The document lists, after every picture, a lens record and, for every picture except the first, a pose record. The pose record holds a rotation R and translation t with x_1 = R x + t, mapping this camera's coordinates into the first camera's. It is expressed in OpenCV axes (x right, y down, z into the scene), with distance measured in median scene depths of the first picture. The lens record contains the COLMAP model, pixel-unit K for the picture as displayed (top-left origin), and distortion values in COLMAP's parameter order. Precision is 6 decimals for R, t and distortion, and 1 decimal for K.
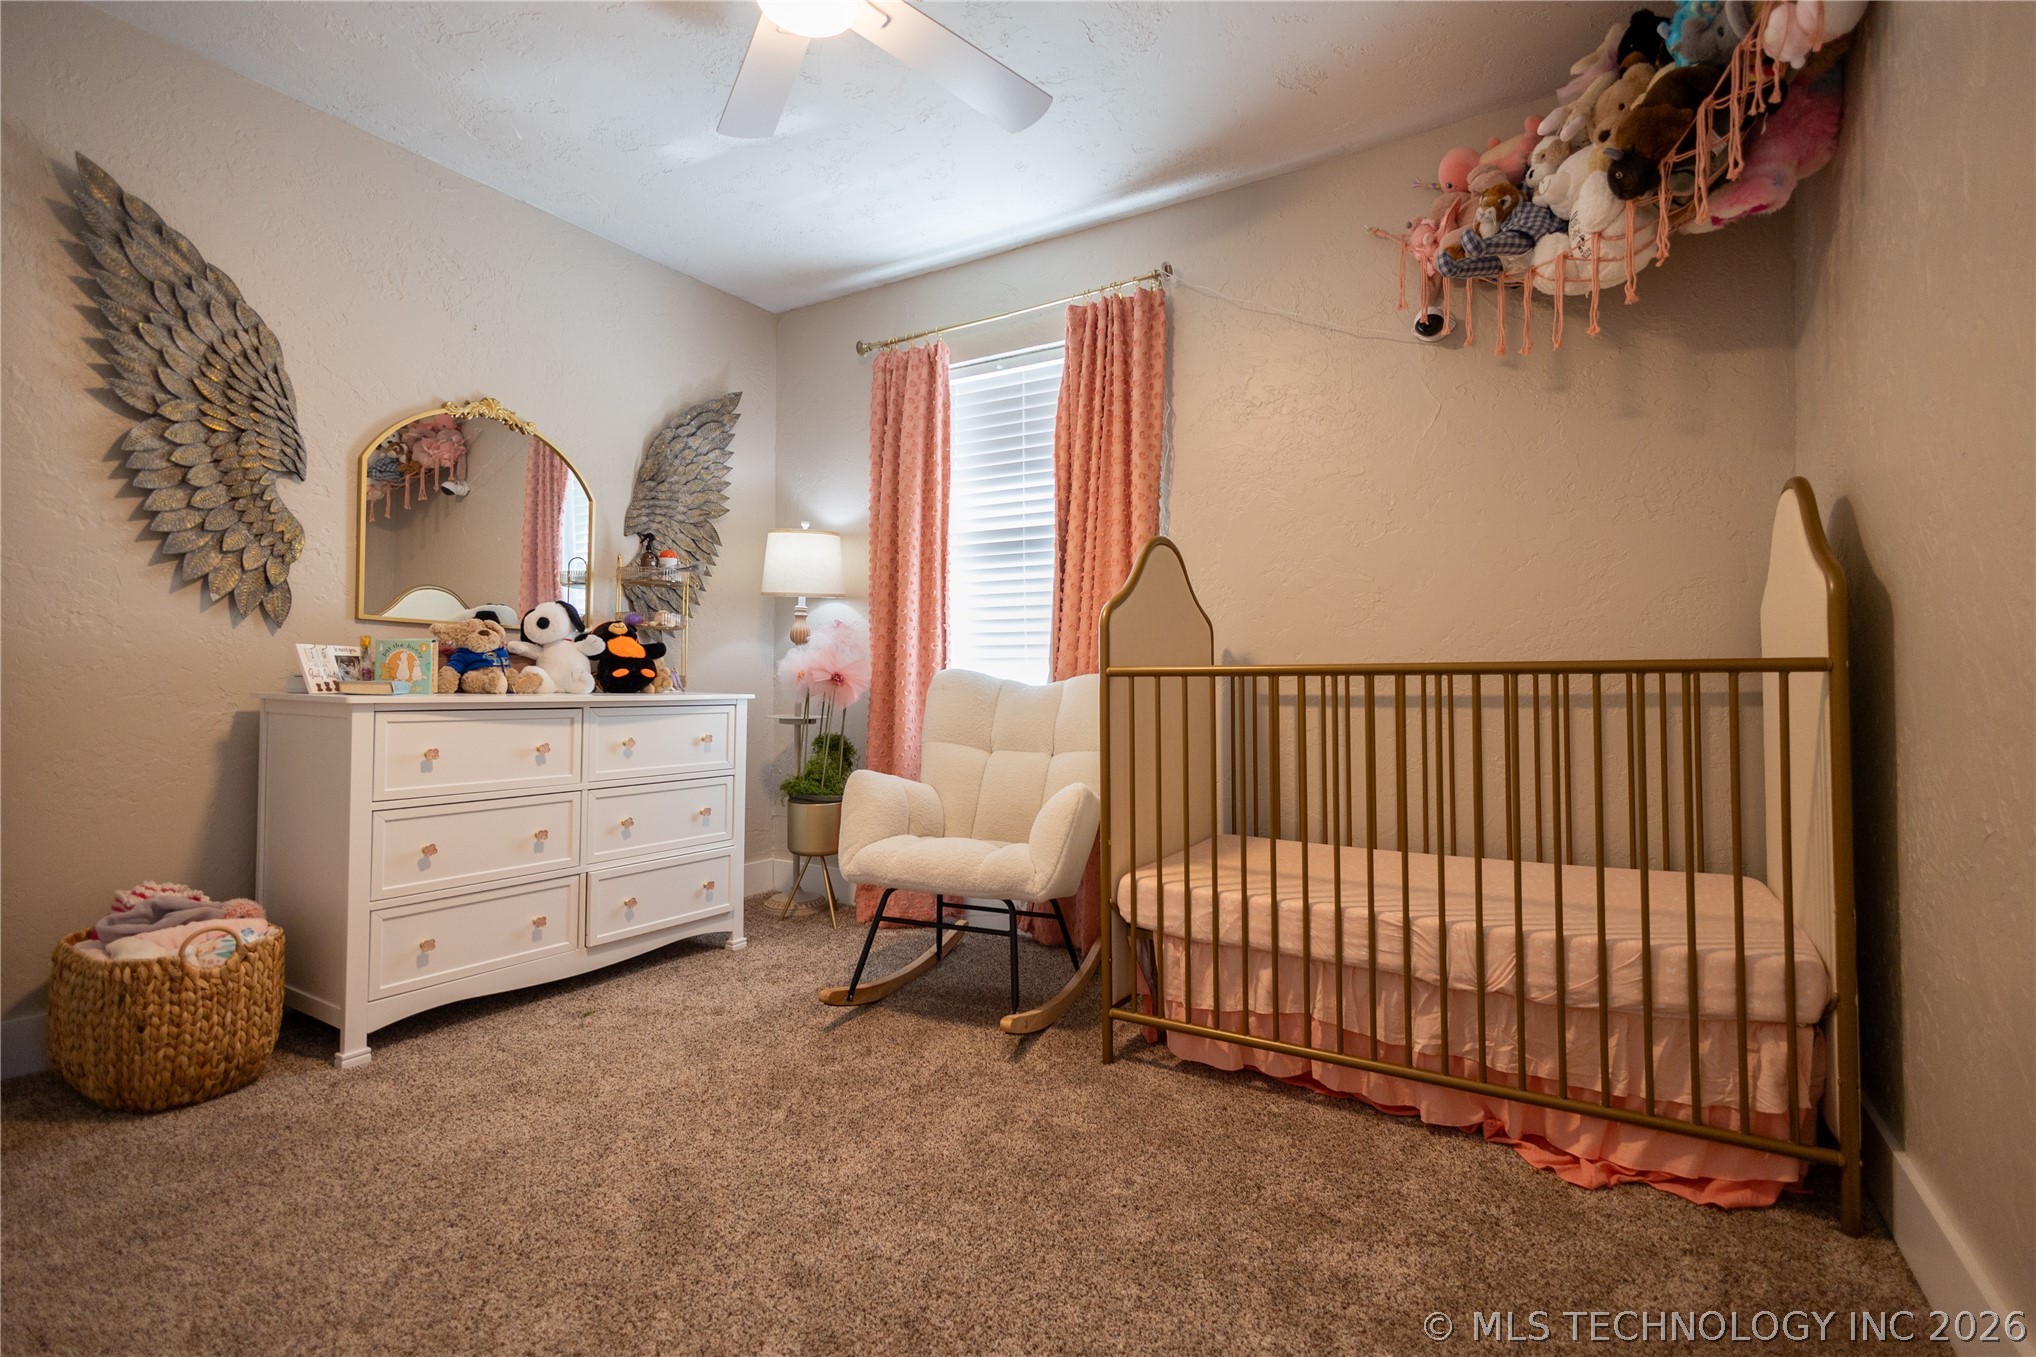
lens RADIAL K [[937.9, 0, 1021.9], [0, 937.9, 674.4], [0, 0, 1]] dist [0.016299, -0.006457]
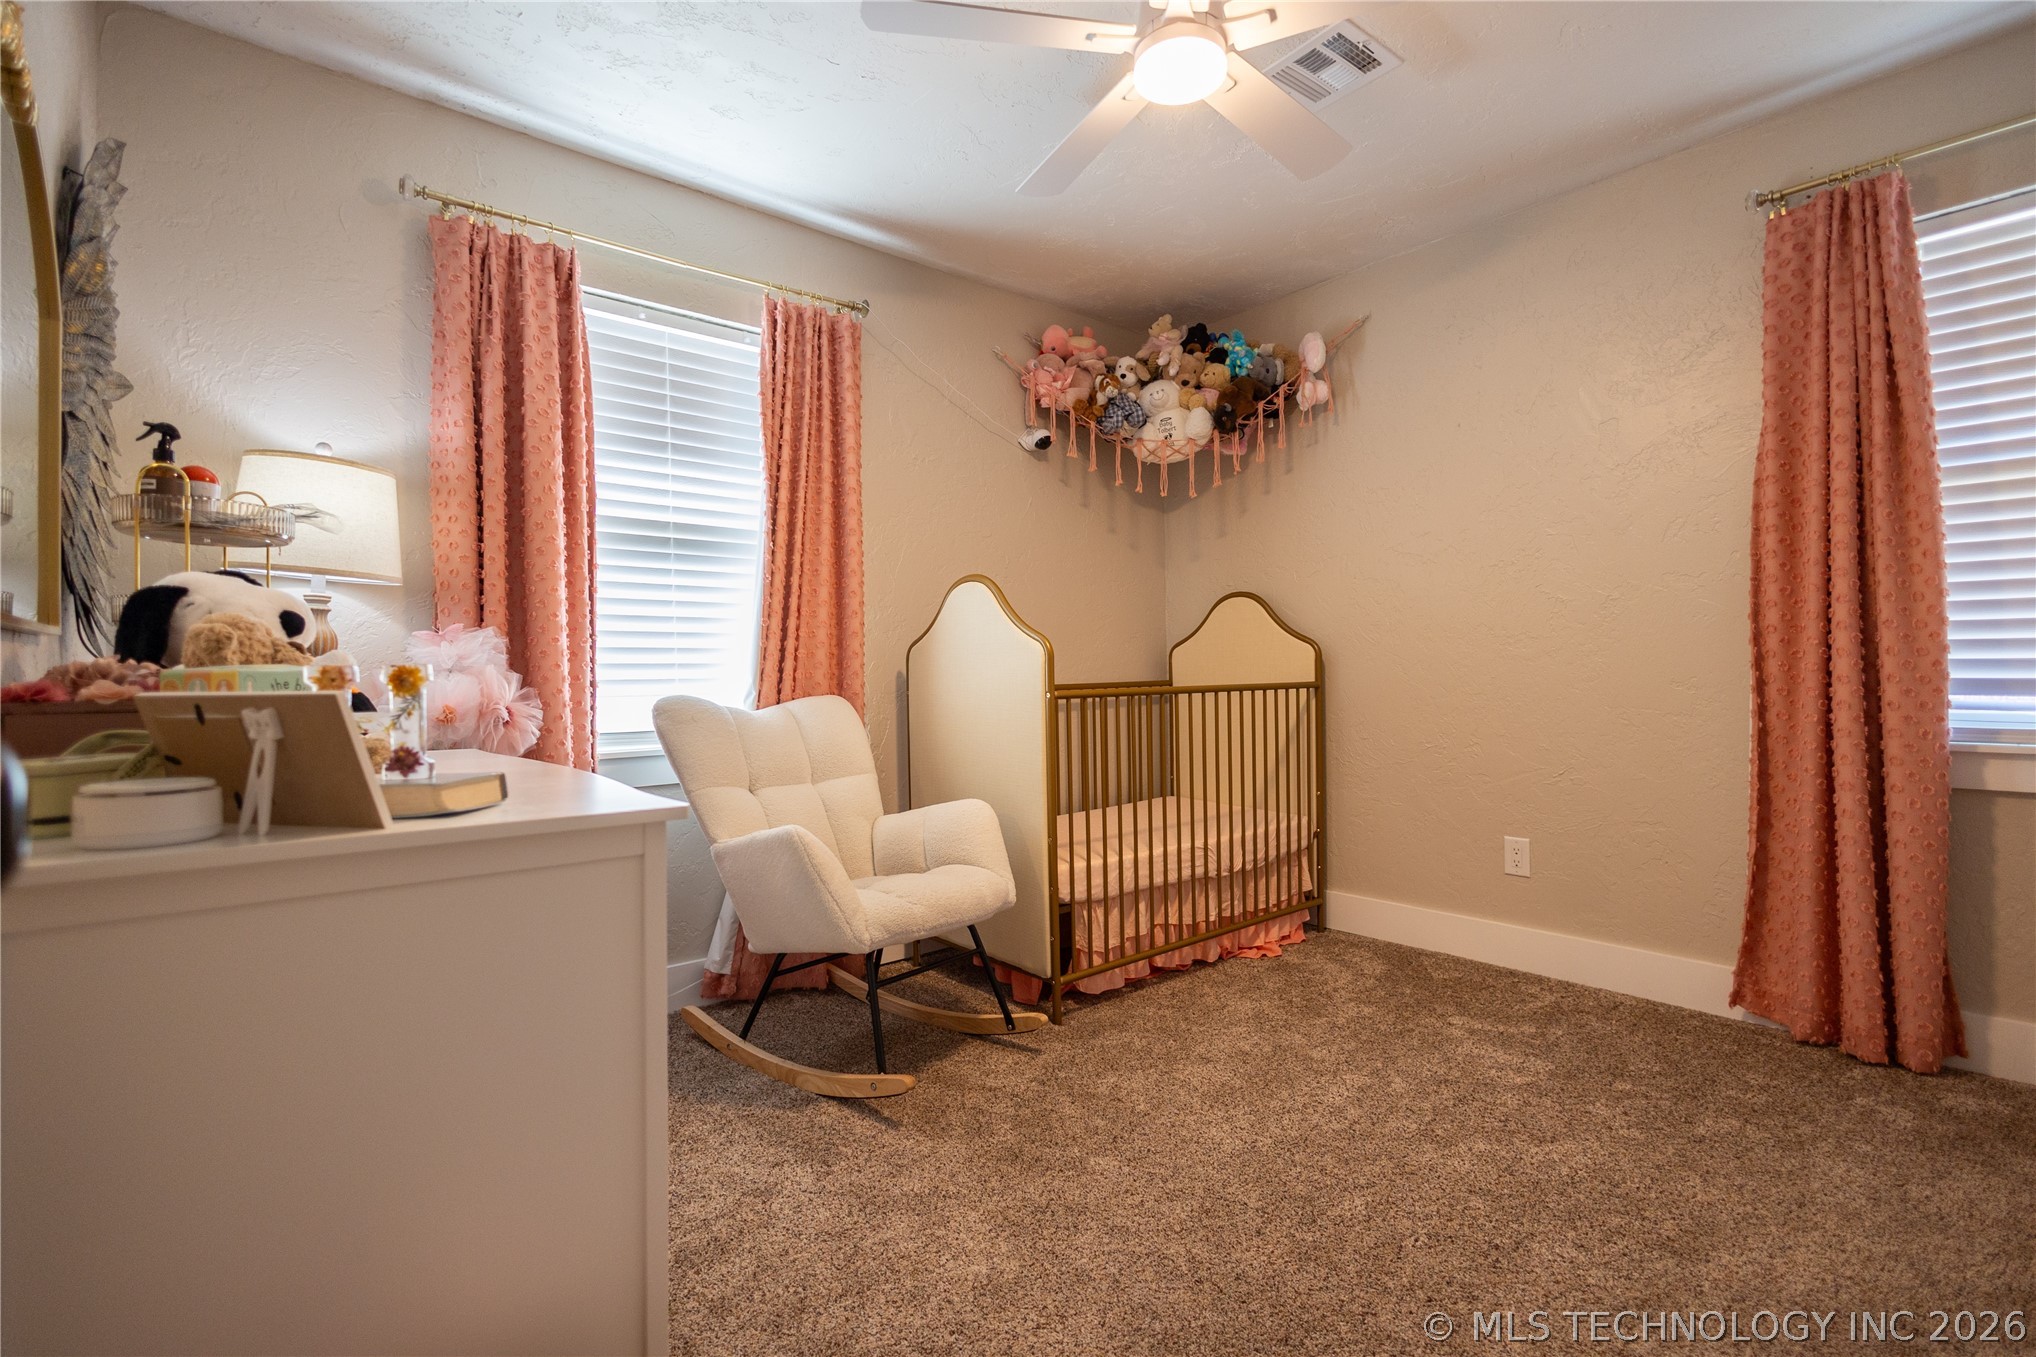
lens RADIAL K [[937.9, 0, 1021.9], [0, 937.9, 674.4], [0, 0, 1]] dist [0.016299, -0.006457]
pose [[0.316409, -0.006980, 0.948597, -1.073113], [0.005304, 0.999970, 0.005589, -0.037614], [-0.948608, 0.003263, 0.316437, 0.682891]]
